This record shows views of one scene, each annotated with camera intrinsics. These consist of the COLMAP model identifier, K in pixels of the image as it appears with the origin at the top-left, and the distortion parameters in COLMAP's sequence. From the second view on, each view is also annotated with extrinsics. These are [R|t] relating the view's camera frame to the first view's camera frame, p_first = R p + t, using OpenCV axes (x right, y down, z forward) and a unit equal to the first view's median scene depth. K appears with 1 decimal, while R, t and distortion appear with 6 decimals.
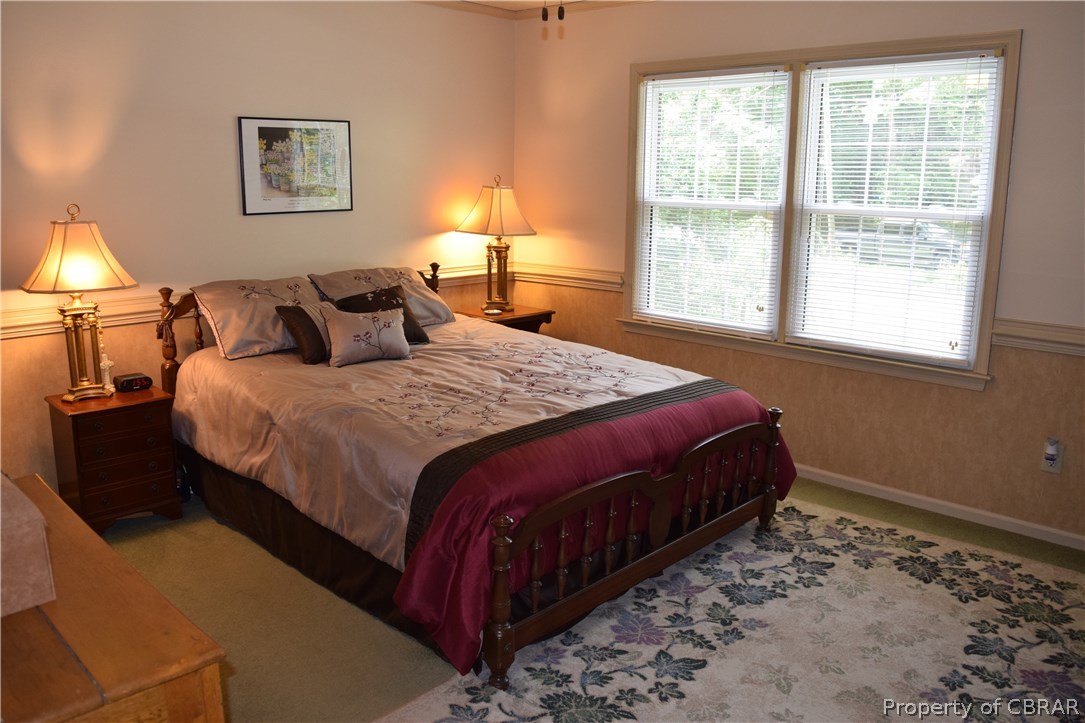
lens RADIAL K [[839.6, 0, 541.1], [0, 839.6, 362.0], [0, 0, 1]] dist [-0.087900, -0.005416]
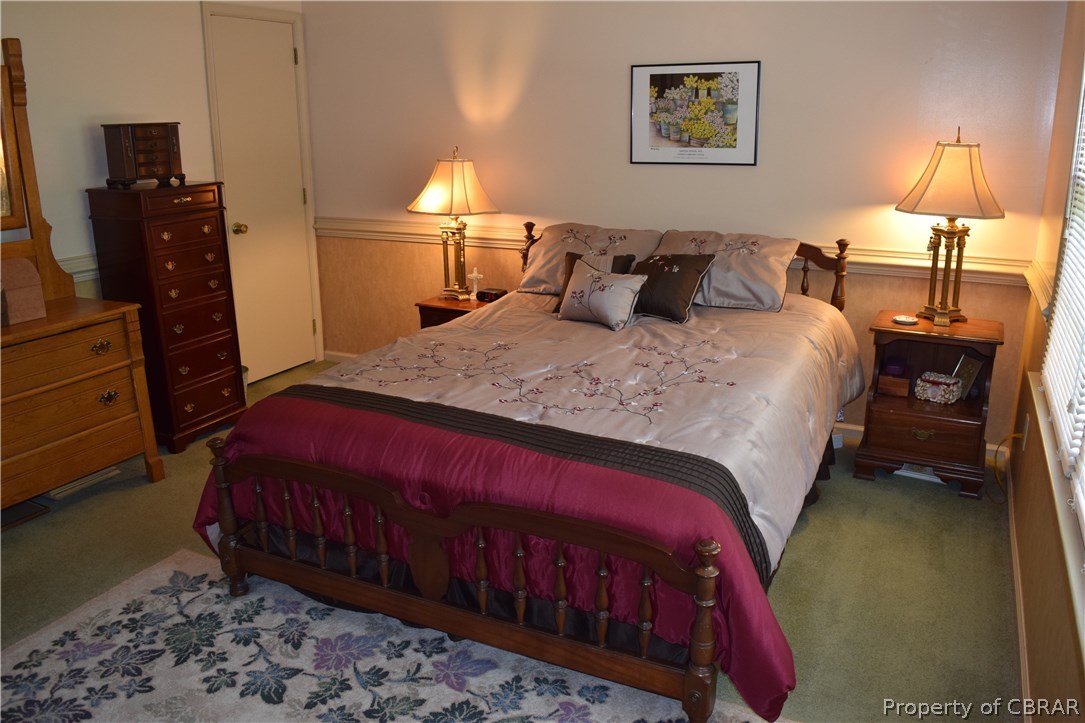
lens RADIAL K [[839.6, 0, 541.5], [0, 839.6, 359.2], [0, 0, 1]] dist [-0.087900, -0.005416]
pose [[0.304509, 0.247877, -0.919691, 0.749256], [-0.199126, 0.960777, 0.193020, -0.150592], [0.931463, 0.124358, 0.341924, 0.710447]]
